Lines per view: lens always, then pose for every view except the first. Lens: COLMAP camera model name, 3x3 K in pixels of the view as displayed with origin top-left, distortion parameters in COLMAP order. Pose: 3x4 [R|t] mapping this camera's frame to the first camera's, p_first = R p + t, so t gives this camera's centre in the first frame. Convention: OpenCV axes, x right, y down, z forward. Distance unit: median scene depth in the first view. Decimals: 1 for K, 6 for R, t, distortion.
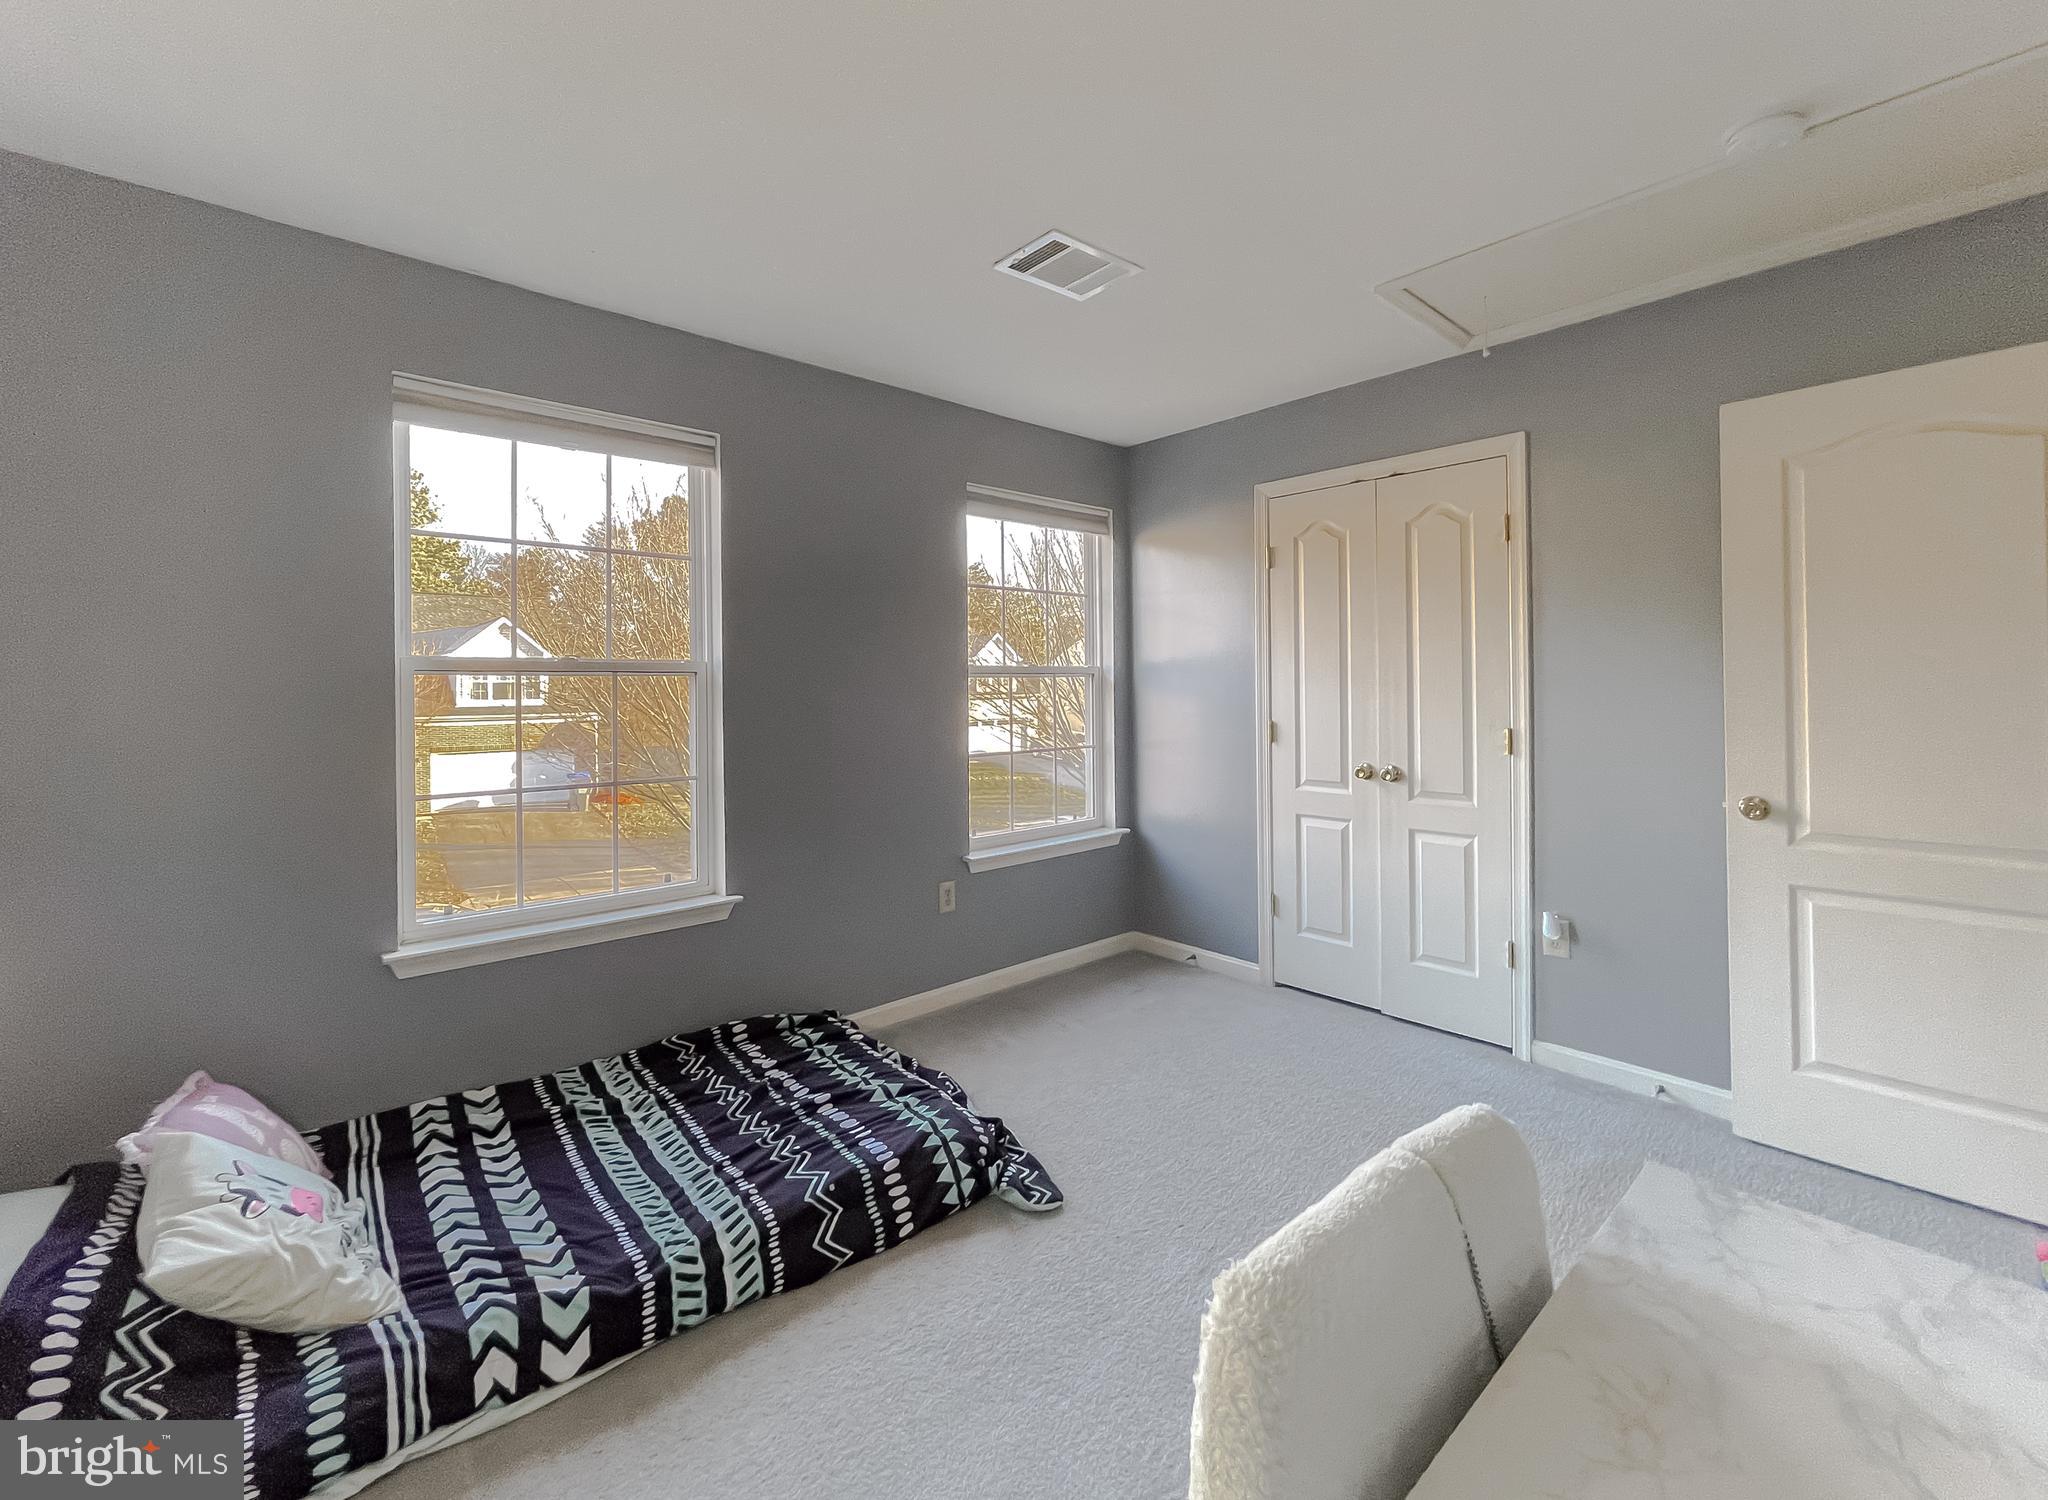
lens RADIAL K [[838.8, 0, 998.2], [0, 838.8, 691.4], [0, 0, 1]] dist [0.002594, -0.000863]
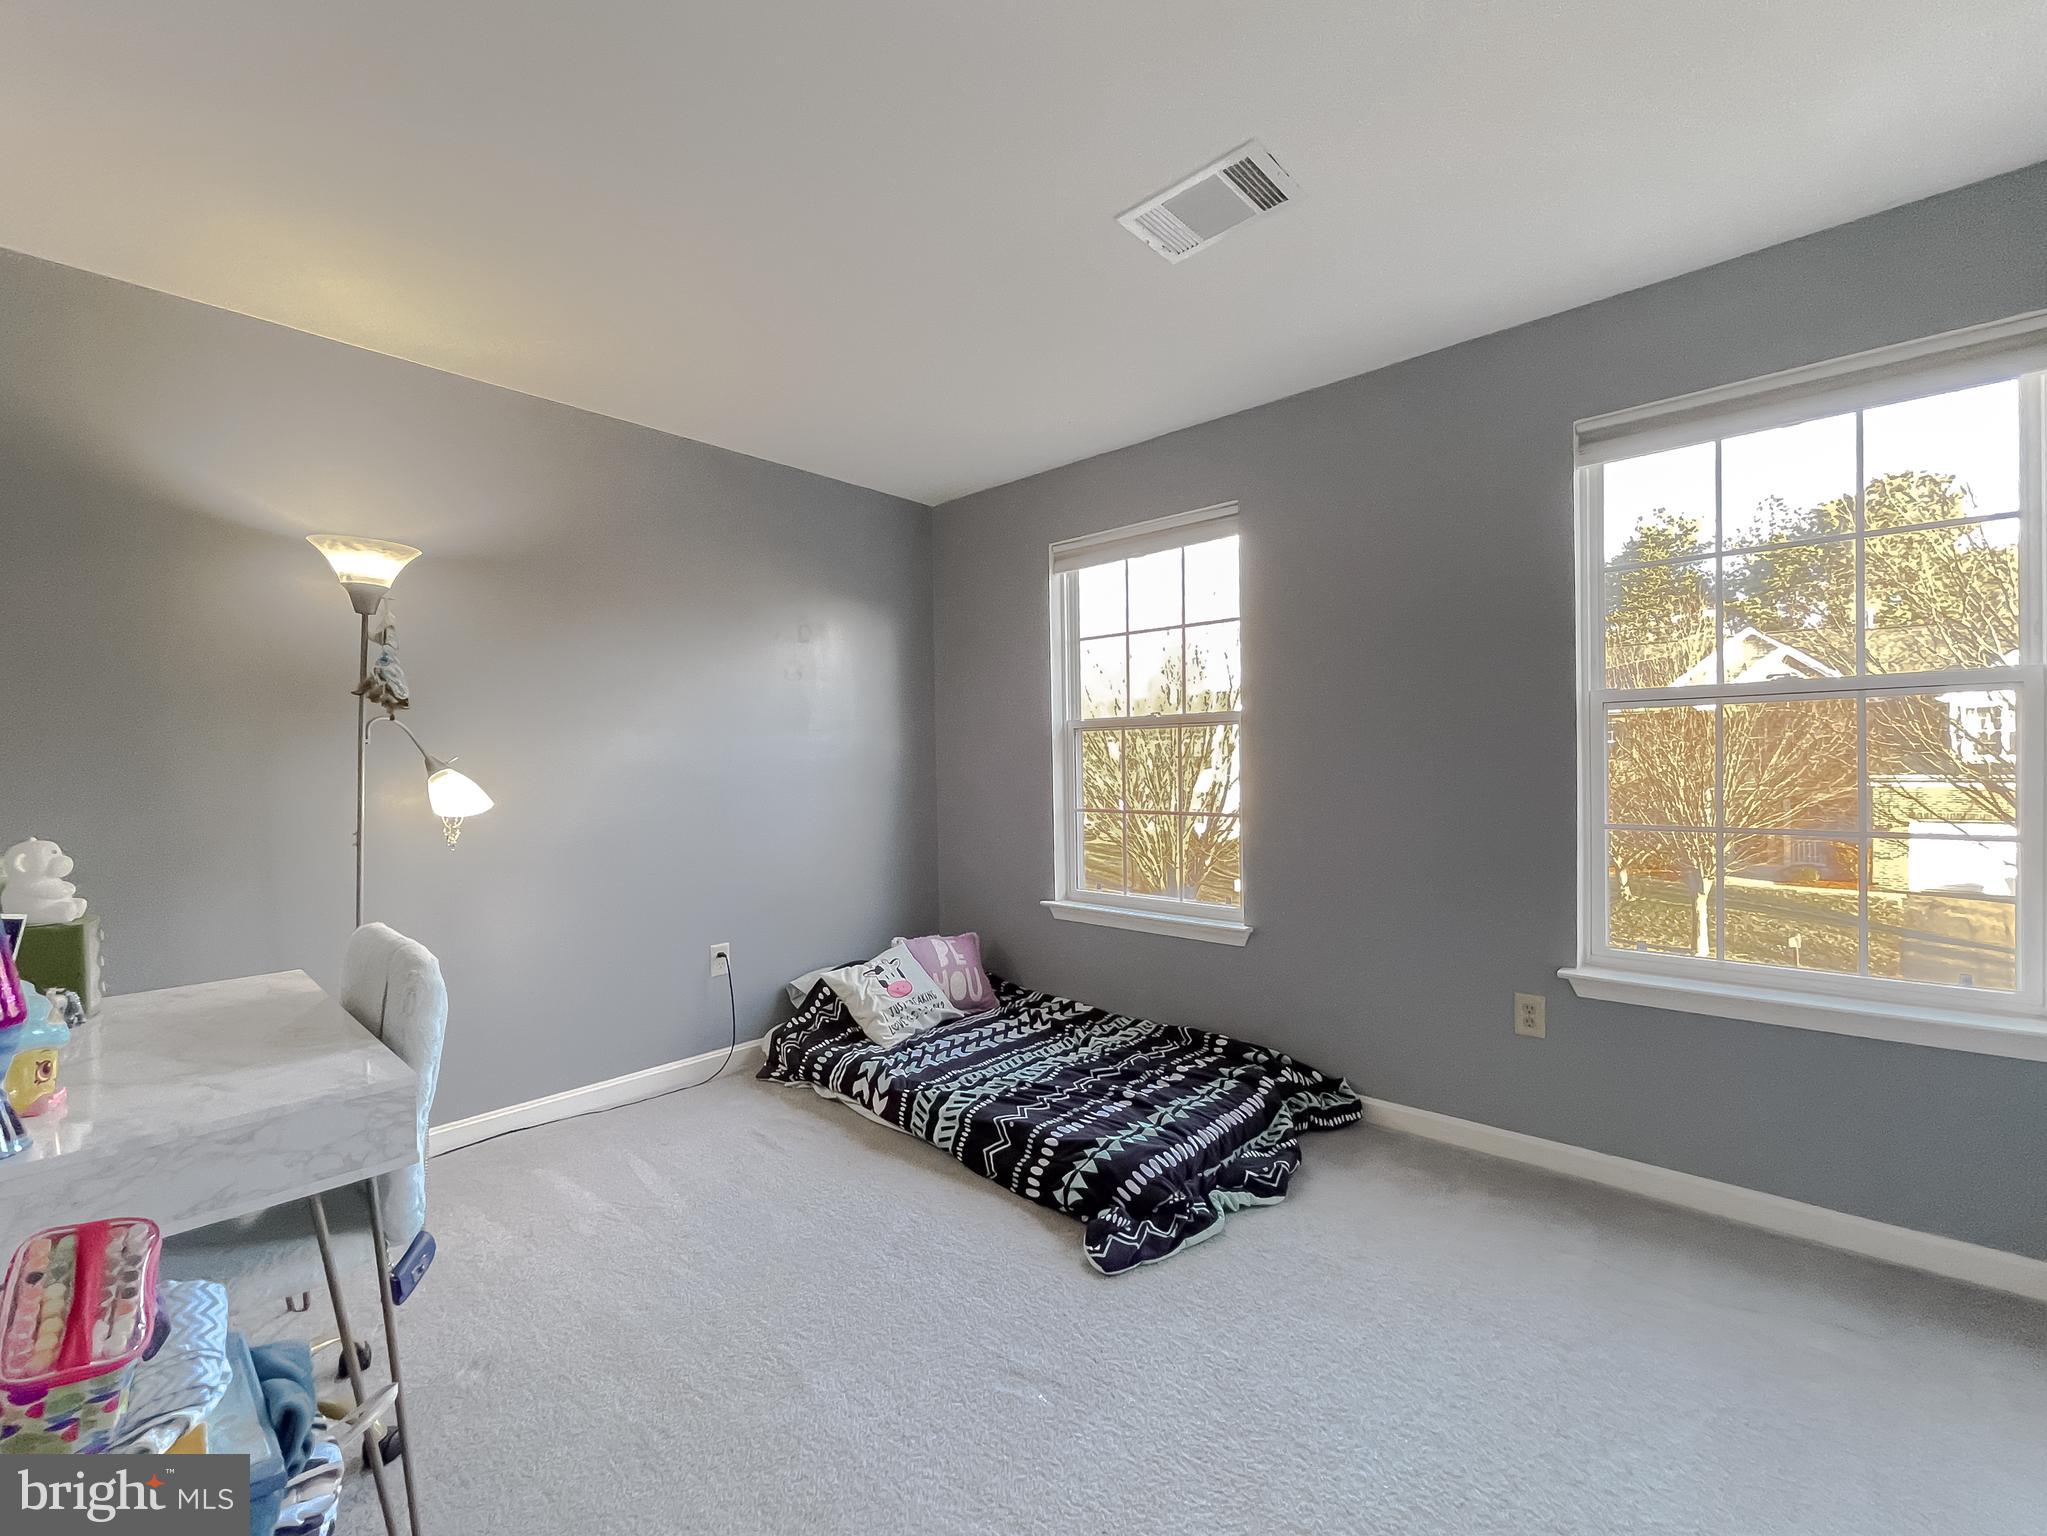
lens RADIAL K [[838.4, 0, 1018.3], [0, 838.4, 771.1], [0, 0, 1]] dist [0.002594, -0.000863]
pose [[0.147059, 0.019687, -0.988932, 1.018096], [0.009483, 0.999728, 0.021312, 0.027054], [0.989082, -0.012512, 0.146832, 0.803407]]
